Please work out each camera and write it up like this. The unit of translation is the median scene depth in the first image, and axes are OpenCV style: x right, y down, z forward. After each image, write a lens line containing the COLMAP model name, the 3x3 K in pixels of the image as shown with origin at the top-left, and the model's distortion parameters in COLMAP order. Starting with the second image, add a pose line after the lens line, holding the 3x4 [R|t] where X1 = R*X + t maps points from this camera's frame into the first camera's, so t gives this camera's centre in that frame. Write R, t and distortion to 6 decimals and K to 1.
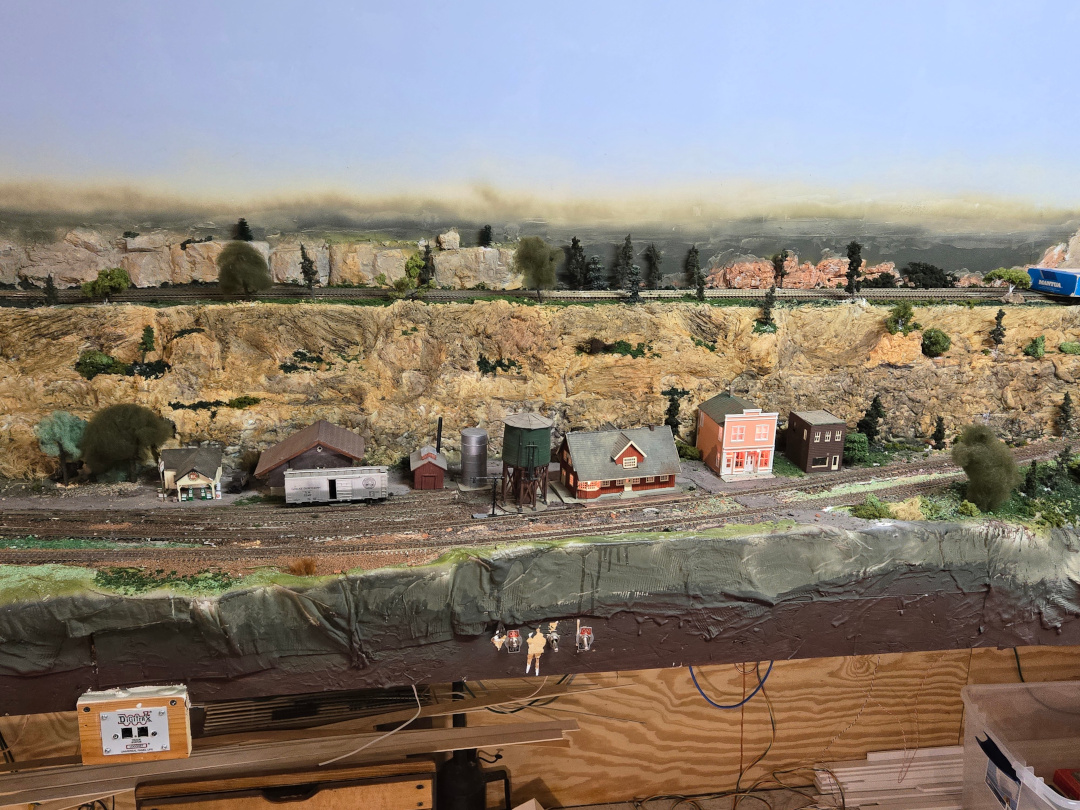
lens RADIAL K [[731.7, 0, 539.9], [0, 731.7, 402.8], [0, 0, 1]] dist [0.005126, 0.001310]
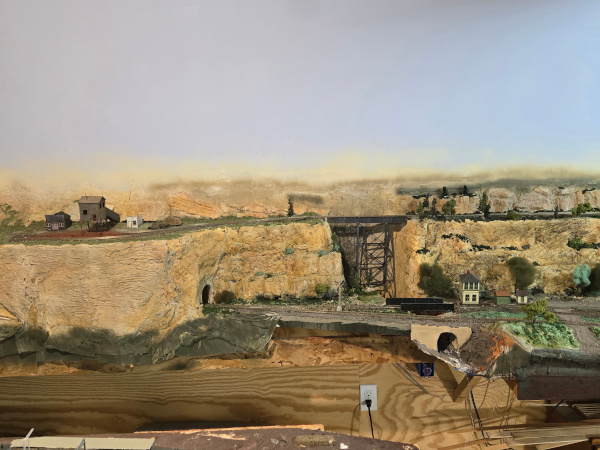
lens RADIAL K [[406.5, 0, 300.0], [0, 406.5, 226.3], [0, 0, 1]] dist [0.005126, 0.001310]
pose [[0.986248, -0.009728, -0.164989, -1.207922], [-0.011659, 0.991684, -0.128168, 0.062019], [0.164863, 0.128330, 0.977932, -0.369543]]
